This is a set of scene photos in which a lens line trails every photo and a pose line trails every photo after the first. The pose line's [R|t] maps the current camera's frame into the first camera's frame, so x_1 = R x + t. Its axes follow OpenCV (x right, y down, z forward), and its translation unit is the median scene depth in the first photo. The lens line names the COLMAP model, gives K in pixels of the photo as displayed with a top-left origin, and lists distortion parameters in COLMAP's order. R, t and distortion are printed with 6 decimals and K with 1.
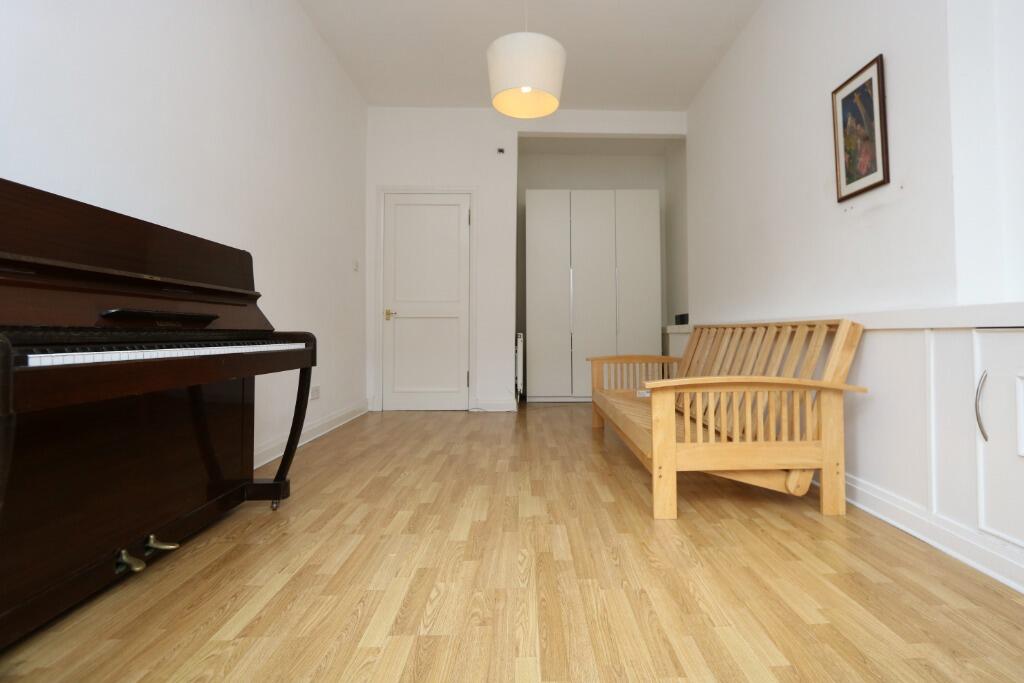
lens RADIAL K [[479.2, 0, 542.1], [0, 479.2, 327.4], [0, 0, 1]] dist [-0.019227, -0.000339]
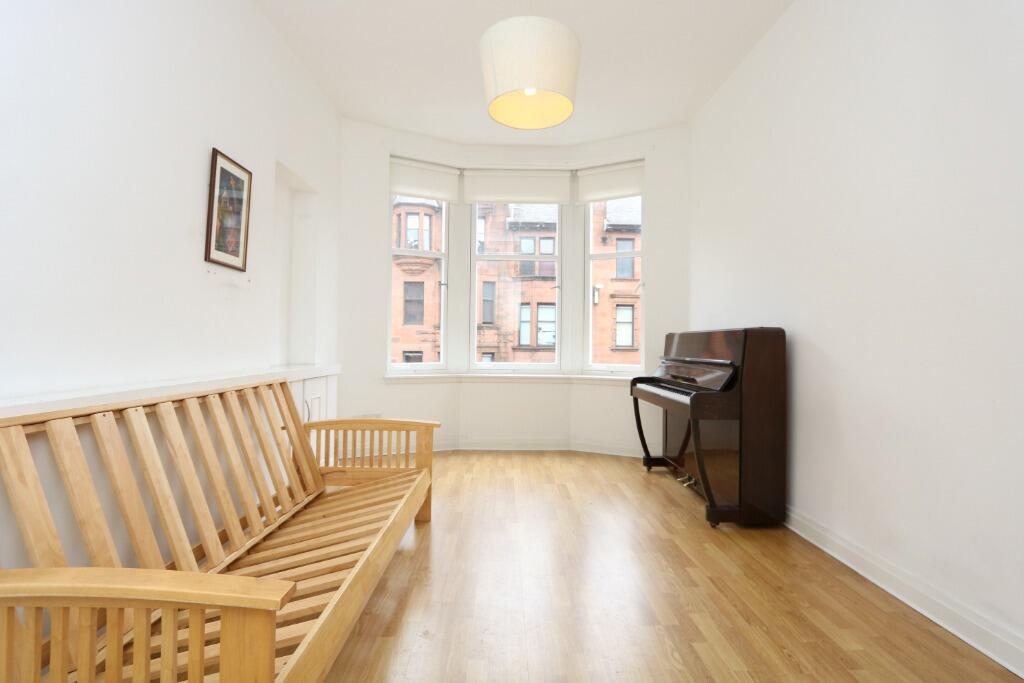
lens RADIAL K [[488.4, 0, 527.1], [0, 488.4, 343.0], [0, 0, 1]] dist [-0.017694, -0.000105]
pose [[-0.999938, -0.009681, -0.005506, -0.033896], [-0.009597, 0.999841, -0.015002, -0.092164], [0.005650, -0.014948, -0.999872, 2.164121]]
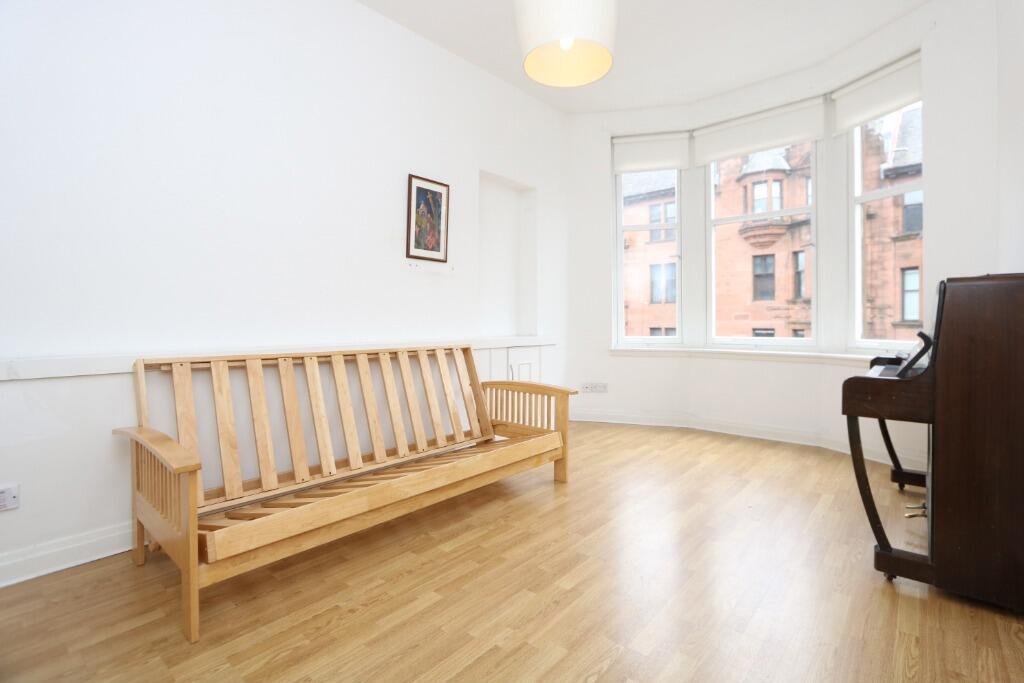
lens RADIAL K [[479.2, 0, 542.1], [0, 479.2, 327.4], [0, 0, 1]] dist [-0.019227, -0.000339]
pose [[-0.750249, -0.004404, 0.661141, -0.608092], [-0.004257, 0.999989, 0.001831, -0.073615], [-0.661141, -0.001441, -0.750260, 1.910113]]
